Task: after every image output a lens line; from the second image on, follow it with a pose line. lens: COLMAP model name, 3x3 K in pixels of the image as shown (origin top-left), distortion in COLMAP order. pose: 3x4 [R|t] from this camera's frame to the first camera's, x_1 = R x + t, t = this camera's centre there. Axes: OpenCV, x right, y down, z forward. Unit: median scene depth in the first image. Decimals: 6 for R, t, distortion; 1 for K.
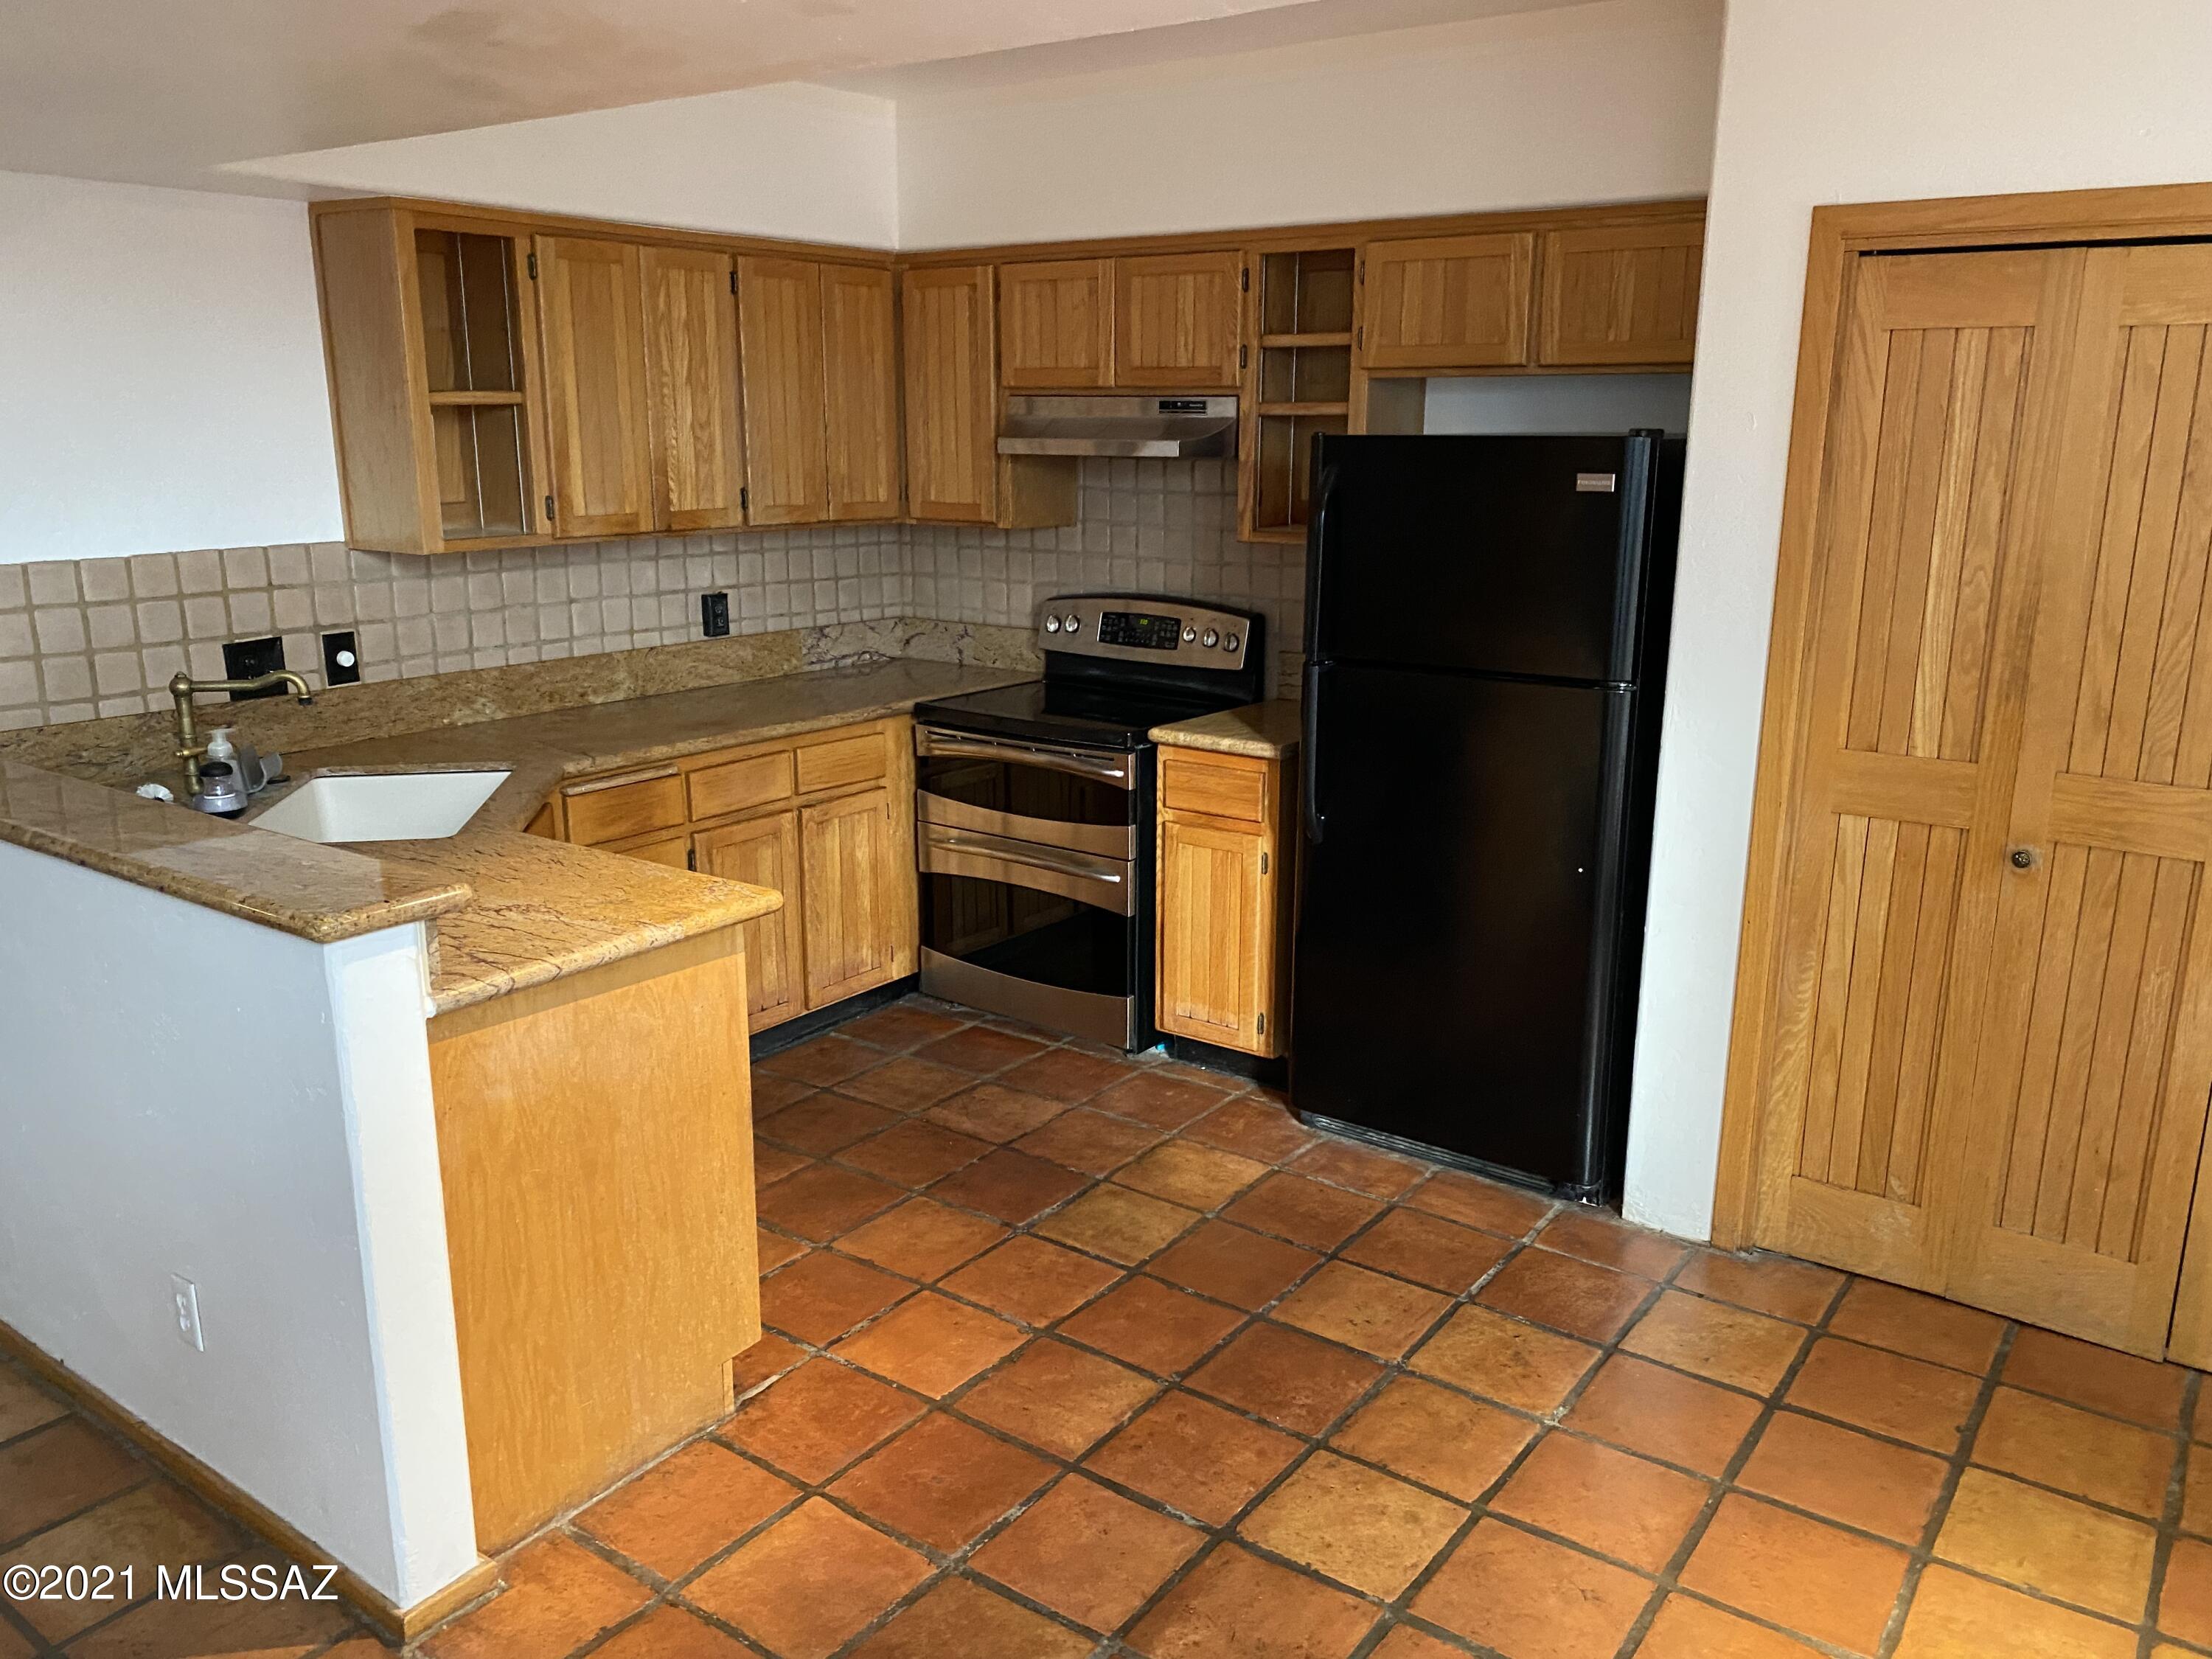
lens RADIAL K [[1677.4, 0, 1121.0], [0, 1677.4, 851.6], [0, 0, 1]] dist [0.024377, -0.031371]
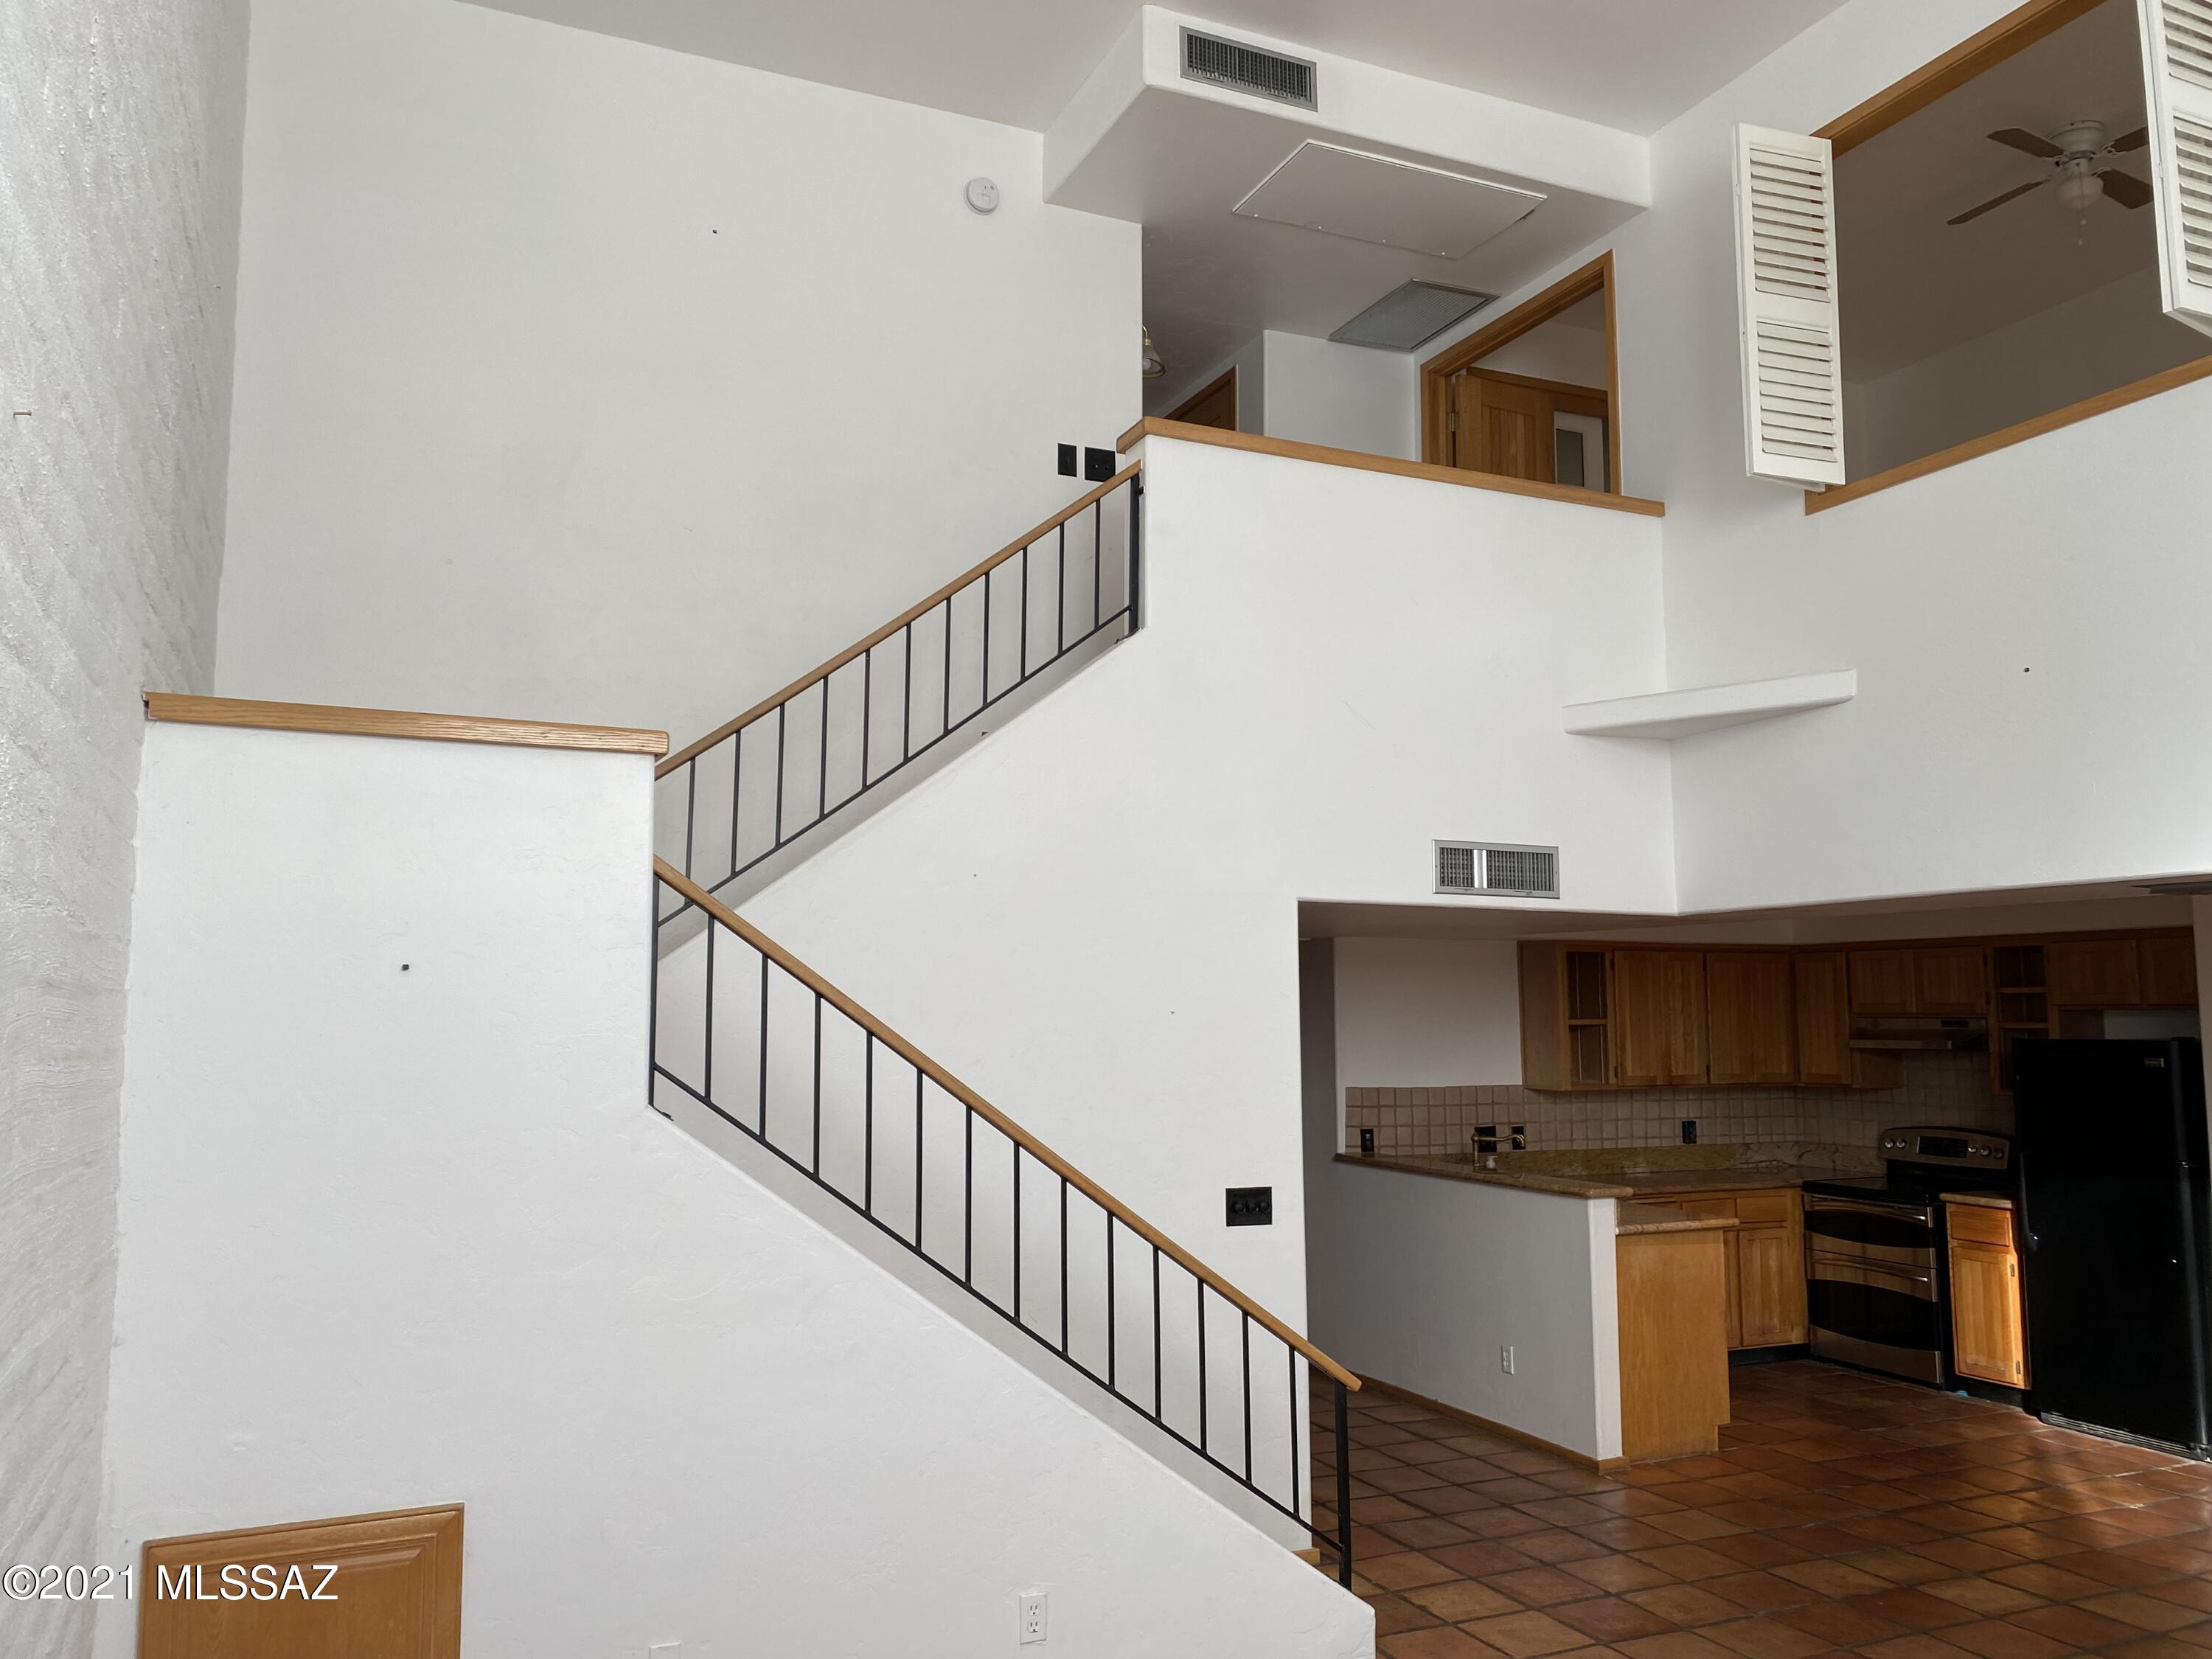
lens RADIAL K [[1677.4, 0, 1082.4], [0, 1677.4, 850.2], [0, 0, 1]] dist [0.024377, -0.031371]
pose [[0.861649, -0.054951, -0.504521, 0.157160], [-0.123485, 0.941543, -0.313446, 0.264105], [0.492252, 0.332382, 0.804494, -1.064335]]
